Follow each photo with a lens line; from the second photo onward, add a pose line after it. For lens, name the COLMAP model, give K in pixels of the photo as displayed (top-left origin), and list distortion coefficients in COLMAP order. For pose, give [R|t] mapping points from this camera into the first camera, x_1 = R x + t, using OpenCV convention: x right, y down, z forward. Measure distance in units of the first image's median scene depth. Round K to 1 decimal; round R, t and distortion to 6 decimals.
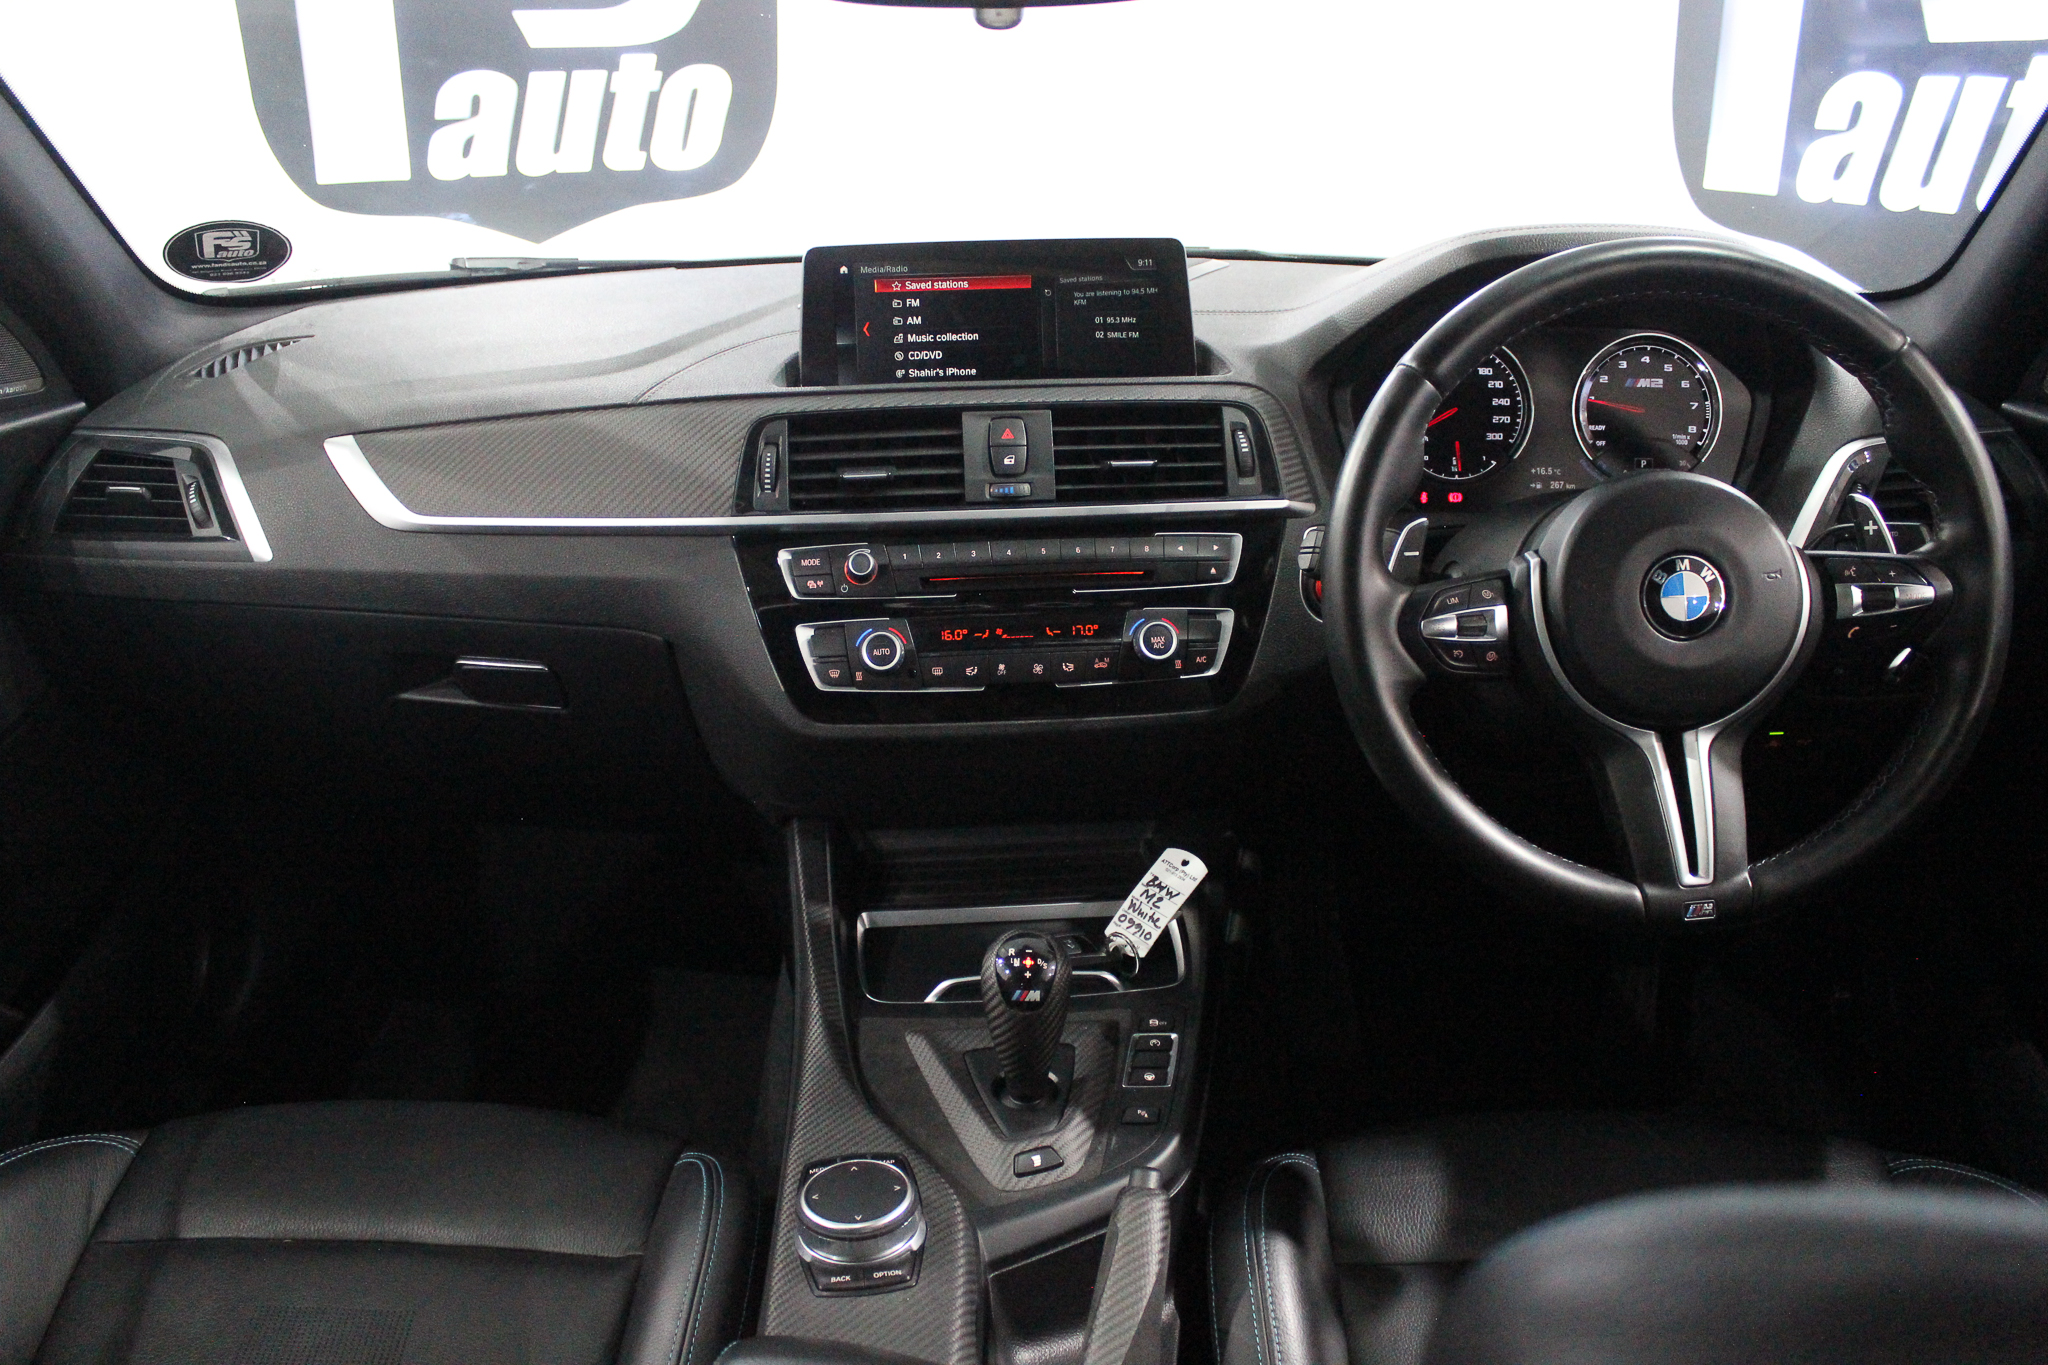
lens RADIAL K [[1658.3, 0, 1024.0], [0, 1658.3, 682.5], [0, 0, 1]] dist [-0.167749, 0.125959]
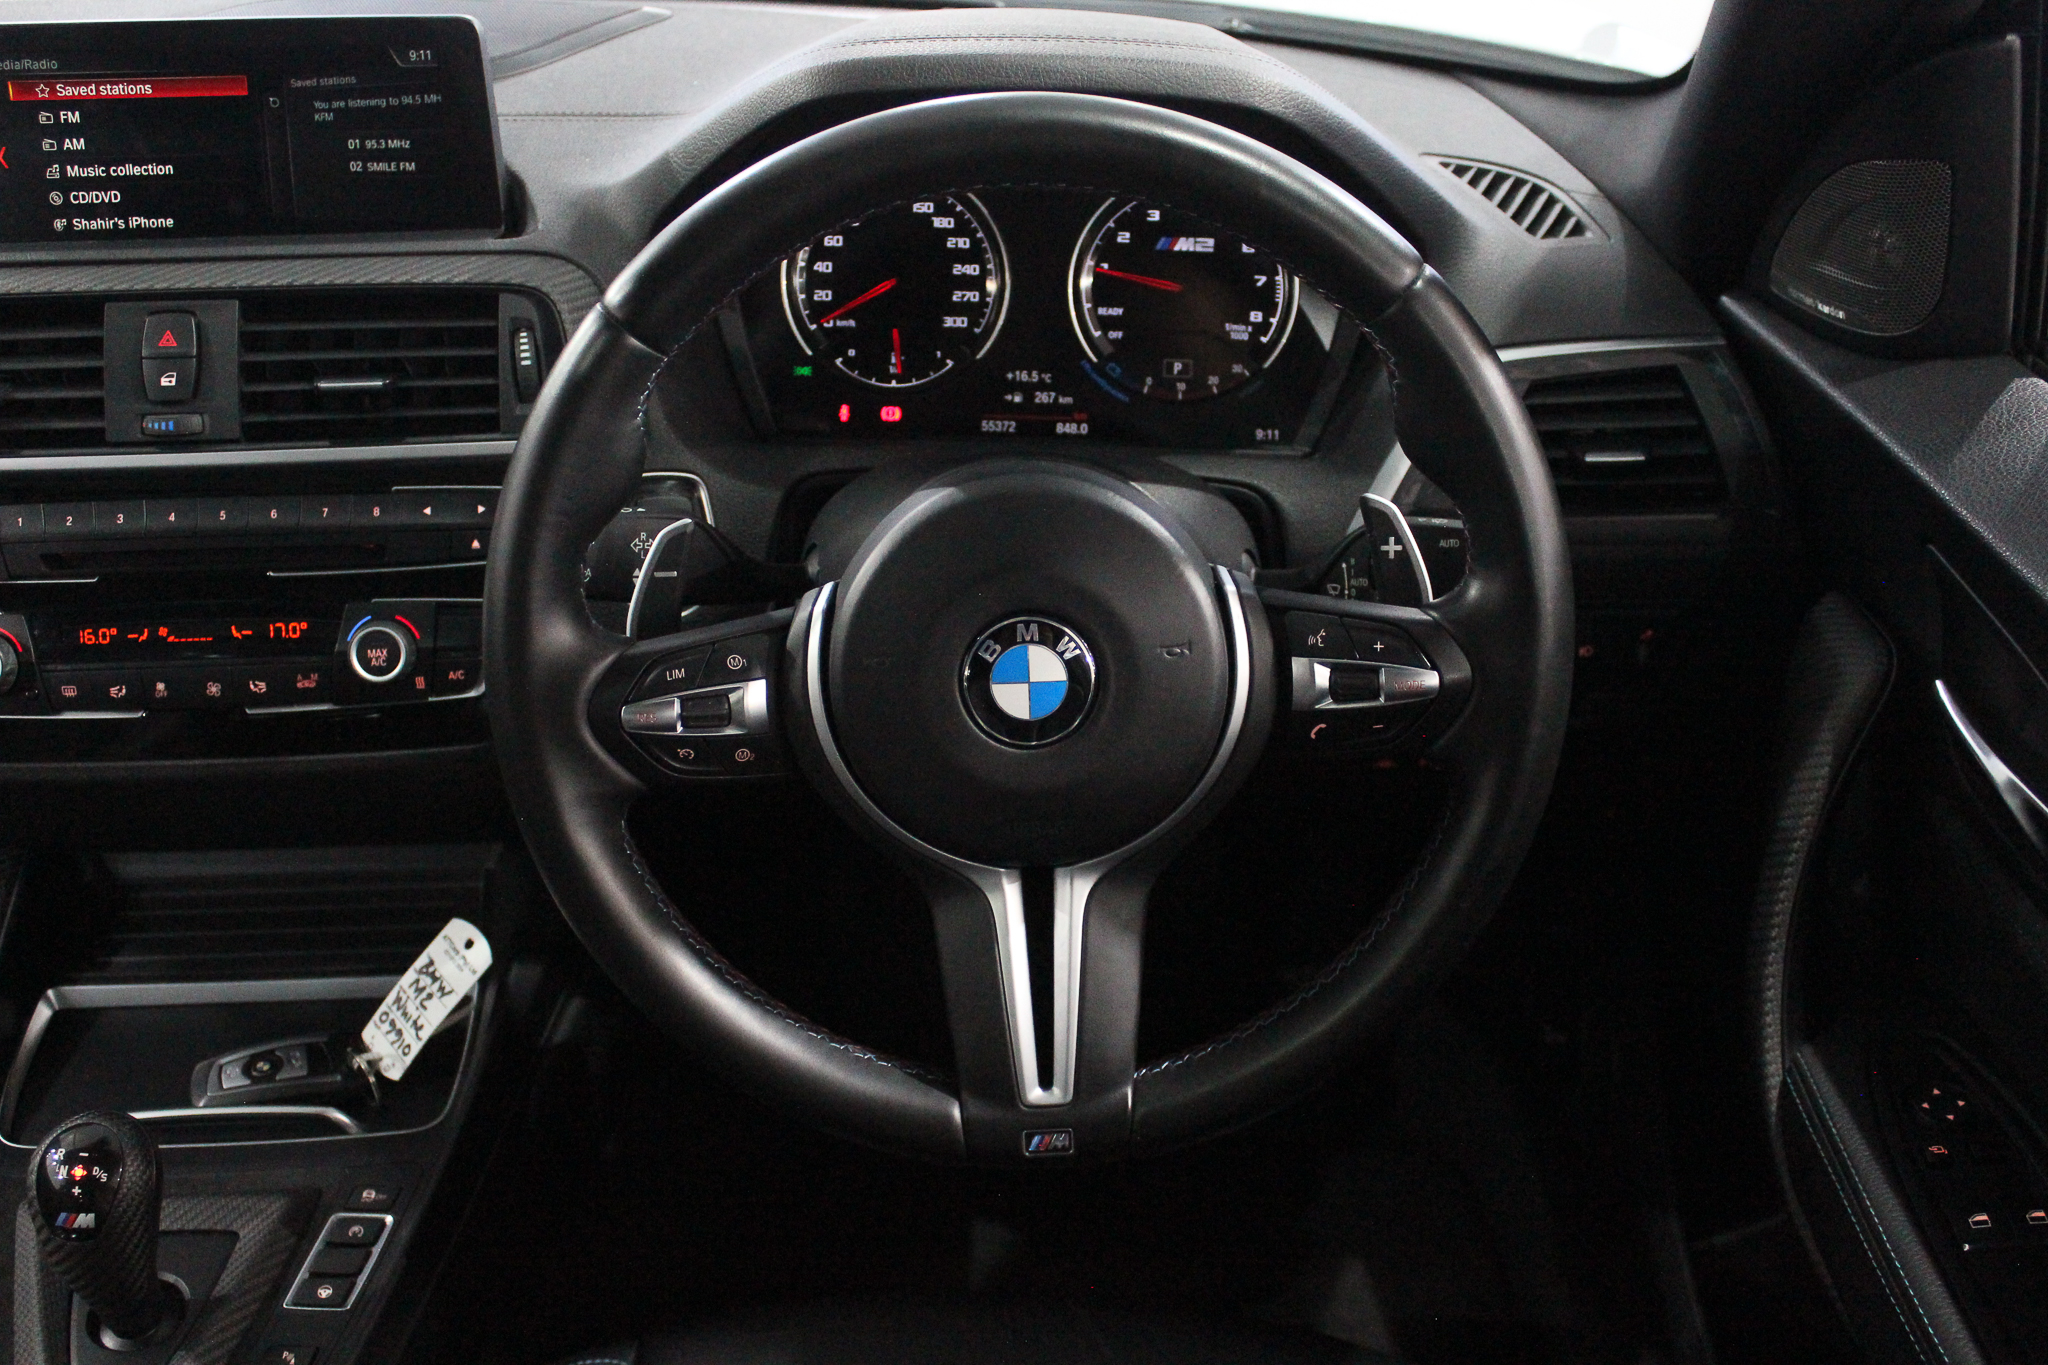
lens RADIAL K [[1979.3, 0, 1024.0], [0, 1979.3, 682.5], [0, 0, 1]] dist [-0.136706, 0.138372]
pose [[0.999331, 0.017084, 0.032347, 0.310705], [-0.022304, 0.985430, 0.168613, -0.150468], [-0.028995, -0.169222, 0.985151, 0.187674]]
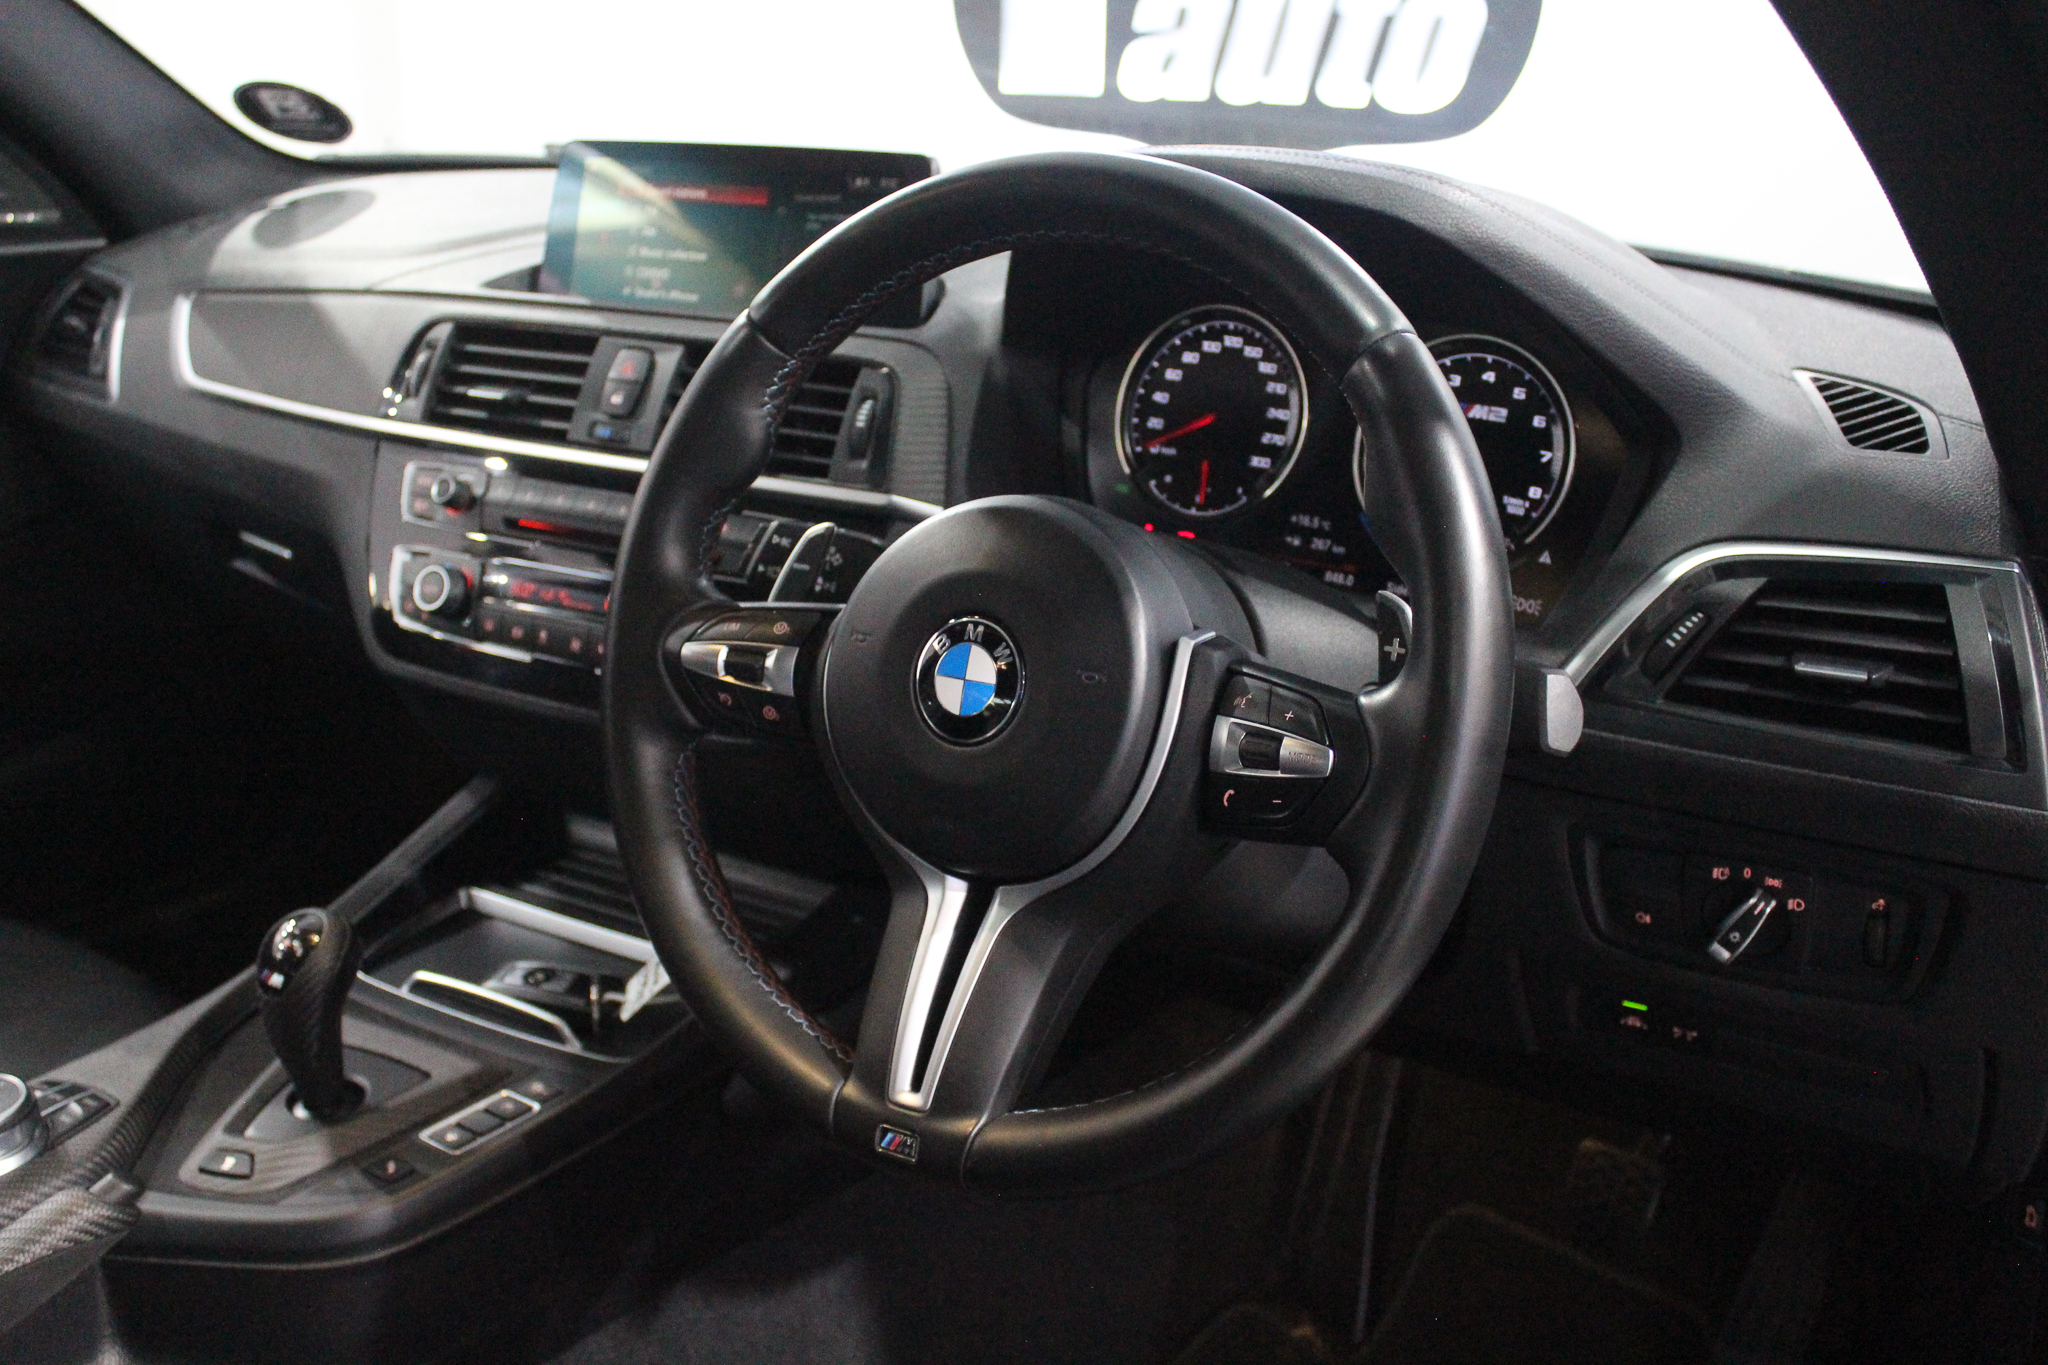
lens RADIAL K [[1979.3, 0, 1024.0], [0, 1979.3, 682.5], [0, 0, 1]] dist [-0.136706, 0.138372]
pose [[0.837715, 0.201808, -0.507451, 0.687308], [-0.217079, 0.975703, 0.029666, -0.066388], [0.501108, 0.085305, 0.861170, 0.250803]]
